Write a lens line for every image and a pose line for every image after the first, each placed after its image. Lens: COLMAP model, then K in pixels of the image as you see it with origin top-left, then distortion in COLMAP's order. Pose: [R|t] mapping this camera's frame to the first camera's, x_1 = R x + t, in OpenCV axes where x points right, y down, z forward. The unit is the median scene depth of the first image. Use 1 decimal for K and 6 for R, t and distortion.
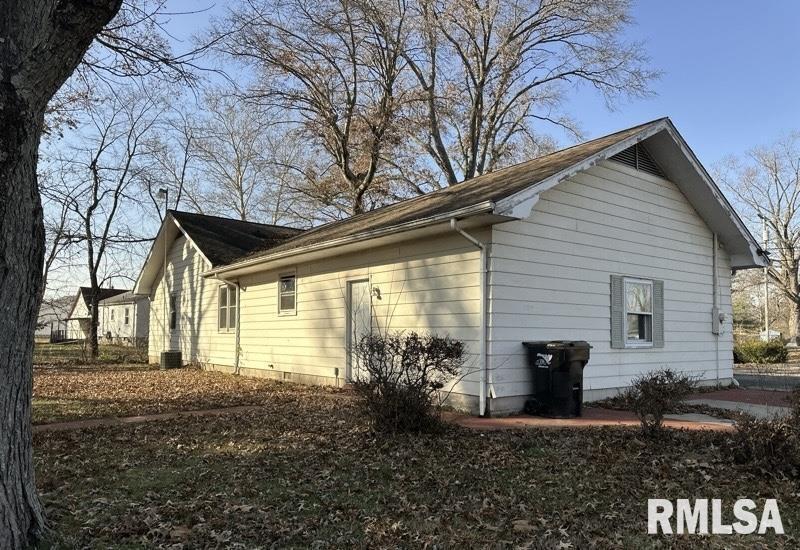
lens RADIAL K [[559.0, 0, 400.5], [0, 559.0, 307.3], [0, 0, 1]] dist [0.042089, 0.000183]
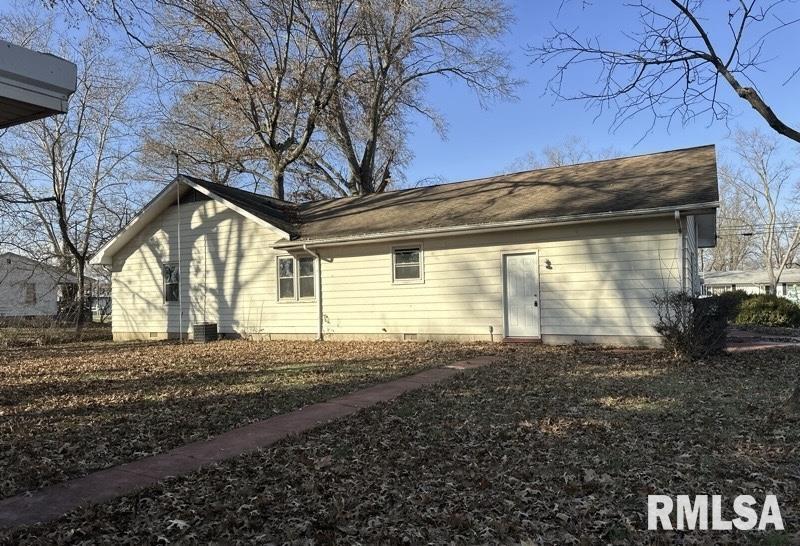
lens RADIAL K [[548.7, 0, 399.9], [0, 548.7, 300.4], [0, 0, 1]] dist [0.103603, -0.024051]
pose [[0.921488, -0.020707, 0.387855, -0.653336], [0.006038, 0.999221, 0.039001, 0.004463], [-0.388361, -0.033597, 0.920895, -0.013051]]
